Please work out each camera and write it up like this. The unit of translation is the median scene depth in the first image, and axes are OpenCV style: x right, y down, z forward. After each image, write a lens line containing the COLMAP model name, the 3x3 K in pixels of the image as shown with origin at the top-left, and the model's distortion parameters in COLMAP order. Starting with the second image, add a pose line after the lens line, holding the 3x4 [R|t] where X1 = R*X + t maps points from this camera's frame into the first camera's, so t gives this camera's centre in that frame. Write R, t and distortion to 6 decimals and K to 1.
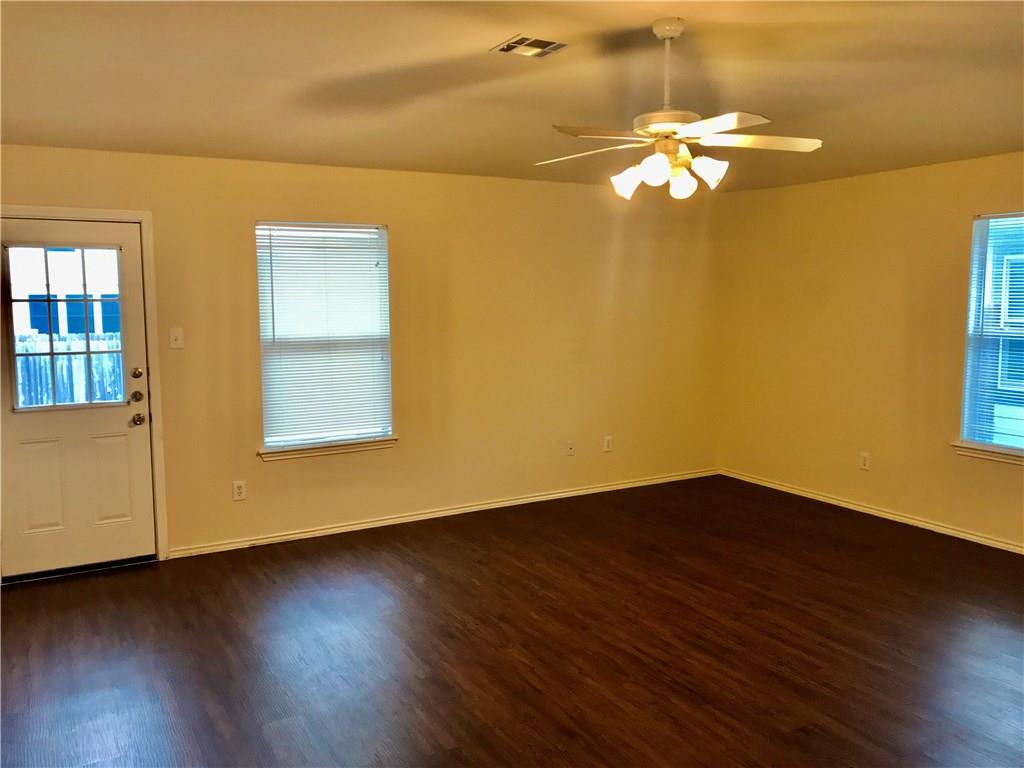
lens RADIAL K [[838.0, 0, 511.0], [0, 838.0, 381.9], [0, 0, 1]] dist [0.007964, 0.002299]
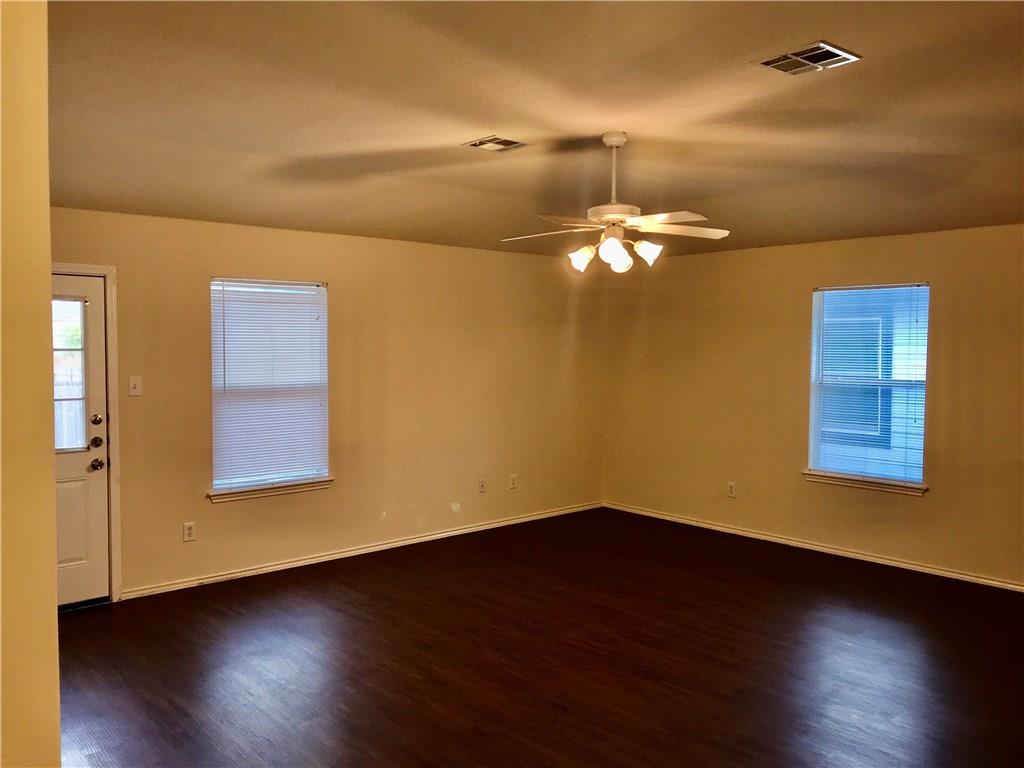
lens RADIAL K [[829.7, 0, 512.0], [0, 829.7, 384.0], [0, 0, 1]] dist [0.011449, 0.001599]
pose [[0.978162, -0.000157, 0.207846, -0.157348], [0.012339, 0.998280, -0.057315, 0.010952], [-0.207479, 0.058628, 0.976481, -0.116090]]
